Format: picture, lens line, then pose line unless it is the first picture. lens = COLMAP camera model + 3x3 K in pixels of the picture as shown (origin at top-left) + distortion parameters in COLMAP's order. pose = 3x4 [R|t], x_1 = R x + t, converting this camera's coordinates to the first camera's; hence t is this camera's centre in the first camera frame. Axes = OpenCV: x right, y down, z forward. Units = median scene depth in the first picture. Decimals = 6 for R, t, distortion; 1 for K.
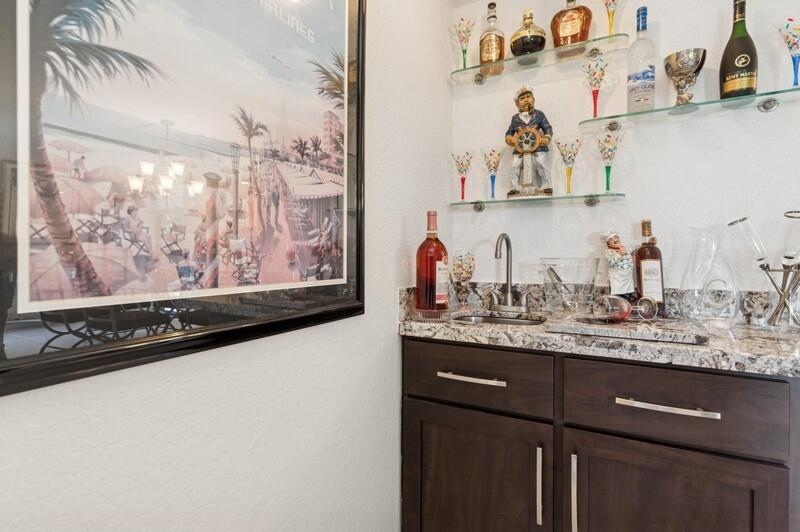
lens RADIAL K [[426.3, 0, 399.4], [0, 426.3, 263.8], [0, 0, 1]] dist [0.003993, -0.001228]
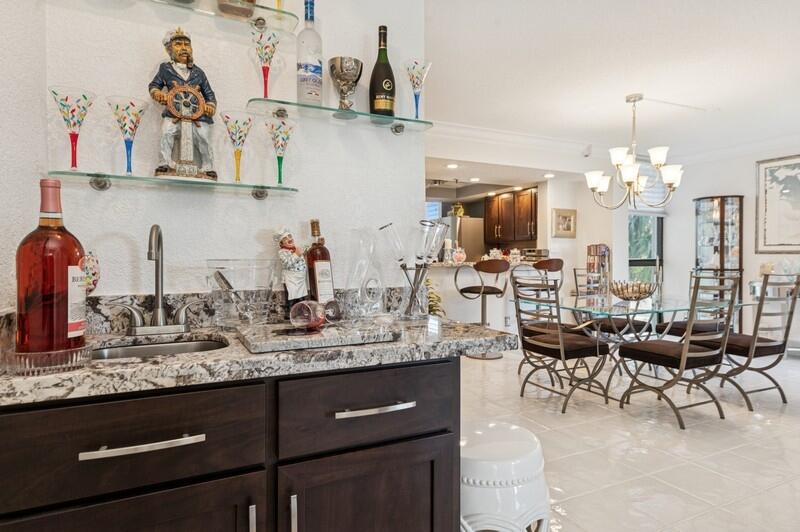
lens RADIAL K [[462.7, 0, 401.1], [0, 462.7, 261.6], [0, 0, 1]] dist [0.003773, 0.005935]
pose [[0.569189, -0.009031, 0.822157, -0.177803], [0.012317, 0.999921, 0.002457, -0.008013], [-0.822115, 0.008728, 0.569255, 0.256292]]
